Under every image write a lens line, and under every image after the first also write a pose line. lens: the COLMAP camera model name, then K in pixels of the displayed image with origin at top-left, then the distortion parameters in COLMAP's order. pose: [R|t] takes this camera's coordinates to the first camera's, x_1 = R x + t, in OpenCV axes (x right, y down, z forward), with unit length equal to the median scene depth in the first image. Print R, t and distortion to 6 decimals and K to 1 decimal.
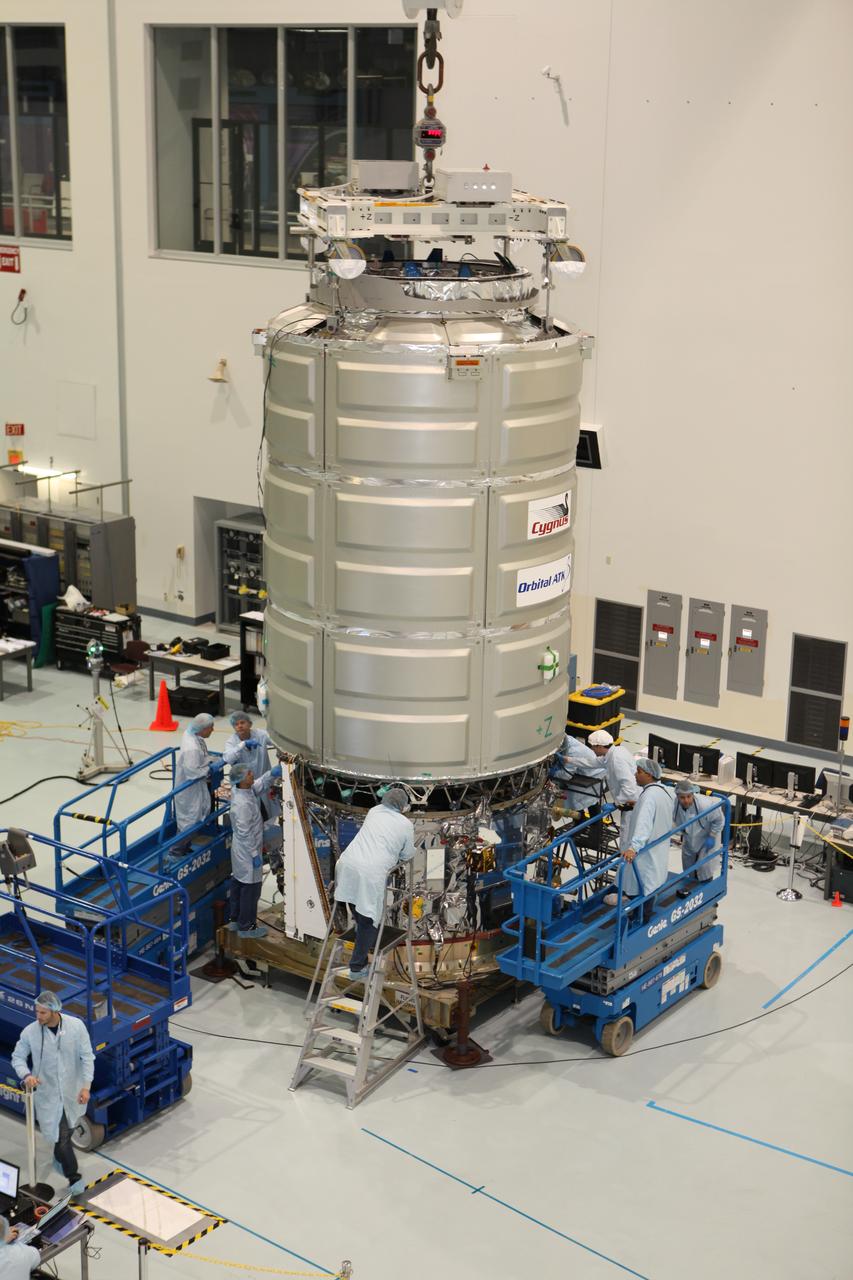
lens RADIAL K [[1935.2, 0, 428.9], [0, 1935.2, 655.0], [0, 0, 1]] dist [0.026444, 0.016710]
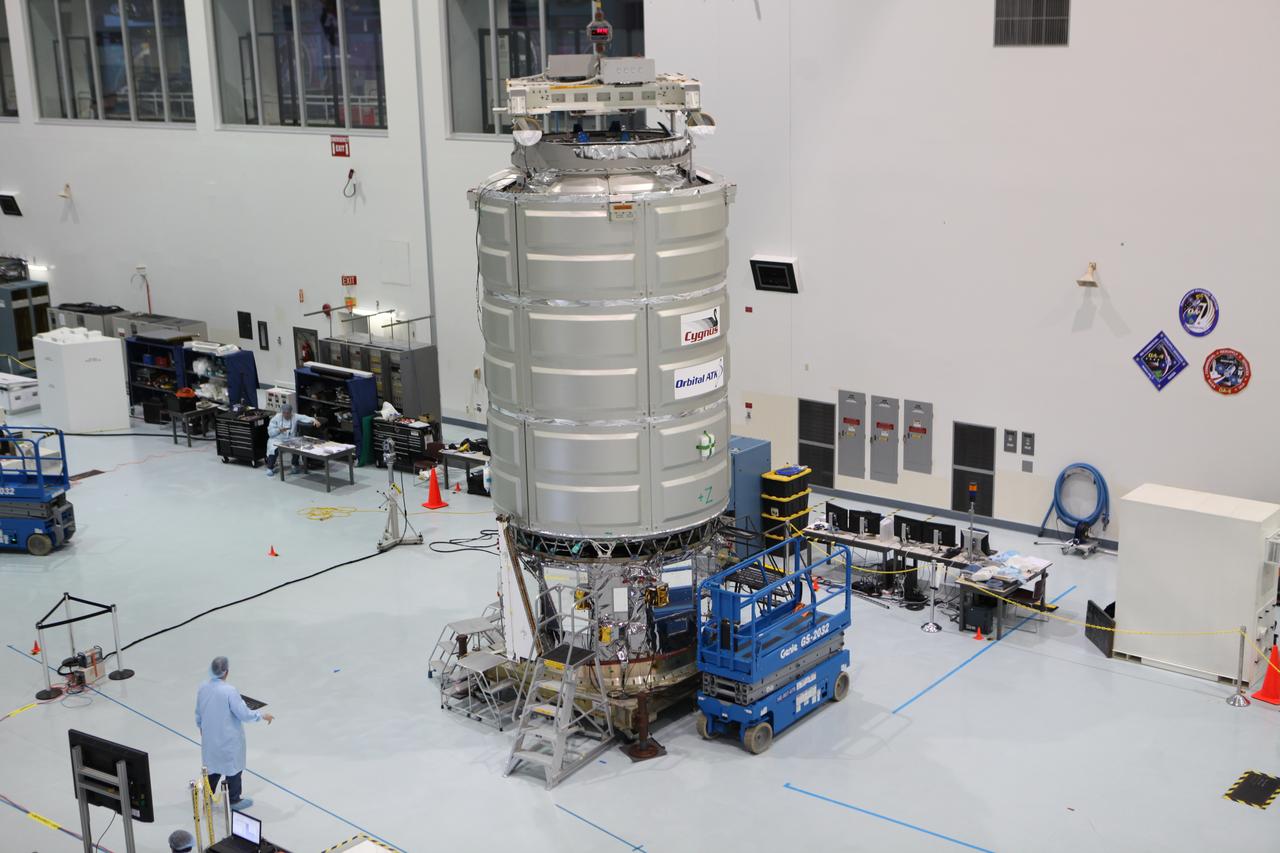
lens RADIAL K [[1640.1, 0, 635.5], [0, 1640.1, 410.6], [0, 0, 1]] dist [-0.000648, -0.002900]
pose [[0.996228, -0.026149, -0.082741, 0.082596], [0.022974, 0.998972, -0.039091, 0.020364], [0.083678, 0.037042, 0.995804, -0.060203]]
